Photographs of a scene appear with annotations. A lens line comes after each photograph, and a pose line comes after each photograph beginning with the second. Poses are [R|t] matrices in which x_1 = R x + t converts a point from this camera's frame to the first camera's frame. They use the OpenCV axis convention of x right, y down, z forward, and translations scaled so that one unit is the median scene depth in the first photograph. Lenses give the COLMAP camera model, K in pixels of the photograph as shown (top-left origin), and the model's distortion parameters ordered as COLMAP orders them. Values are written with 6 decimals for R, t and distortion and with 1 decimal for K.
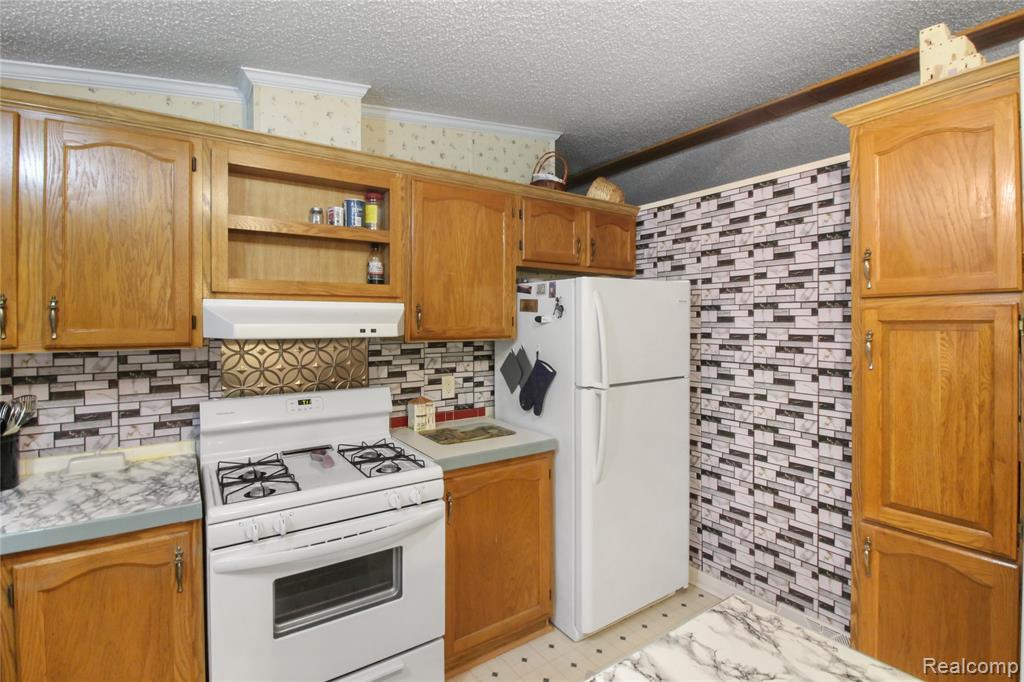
lens RADIAL K [[481.2, 0, 512.0], [0, 481.2, 323.0], [0, 0, 1]] dist [0.000255, -0.014023]
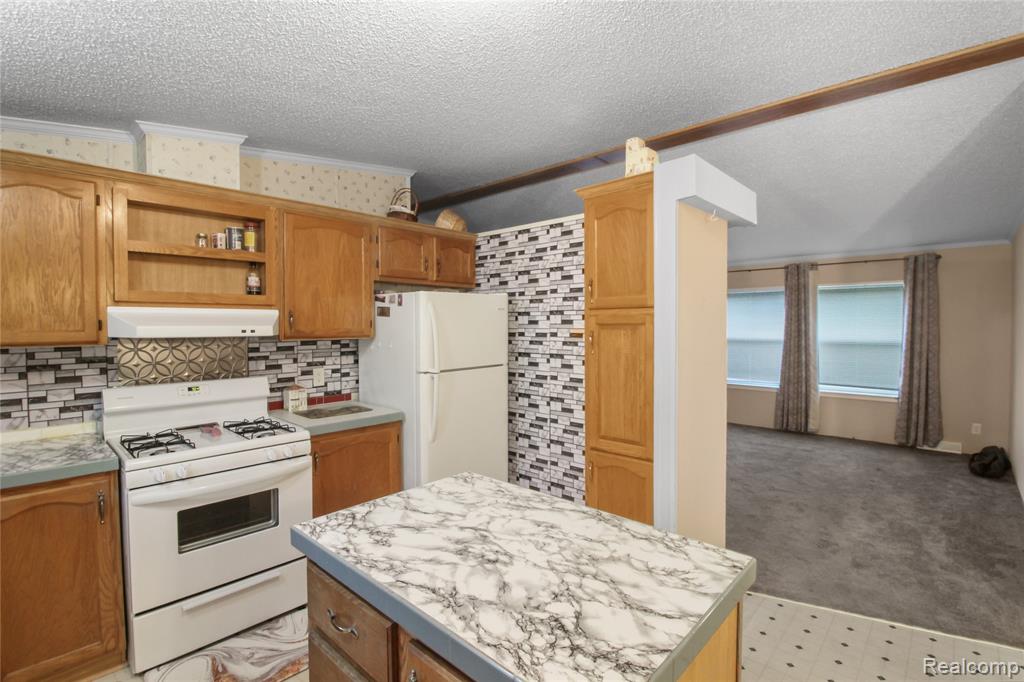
lens RADIAL K [[477.9, 0, 510.6], [0, 477.9, 336.3], [0, 0, 1]] dist [-0.001091, -0.013665]
pose [[0.975806, -0.006337, 0.218544, 0.100868], [0.001234, 0.999724, 0.023478, 0.000217], [-0.218633, -0.022641, 0.975545, -0.375764]]
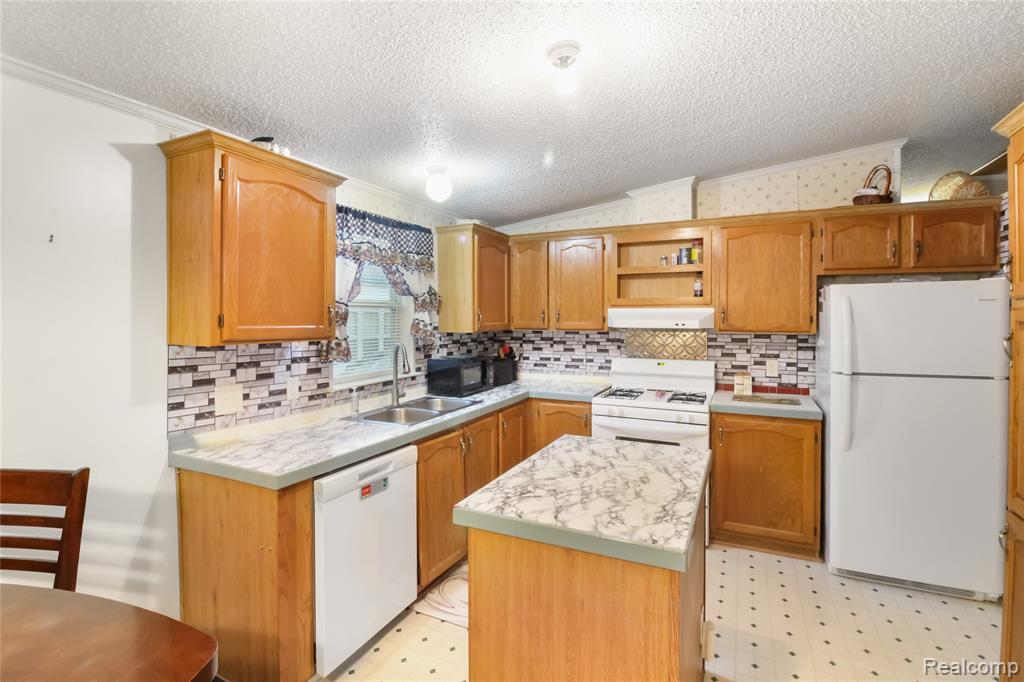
lens RADIAL K [[481.2, 0, 512.0], [0, 481.2, 323.0], [0, 0, 1]] dist [0.000255, -0.014023]
pose [[0.498786, 0.010682, -0.866659, 0.827134], [-0.004127, 0.999942, 0.009950, -0.004142], [0.866715, -0.001386, 0.498801, -0.367237]]
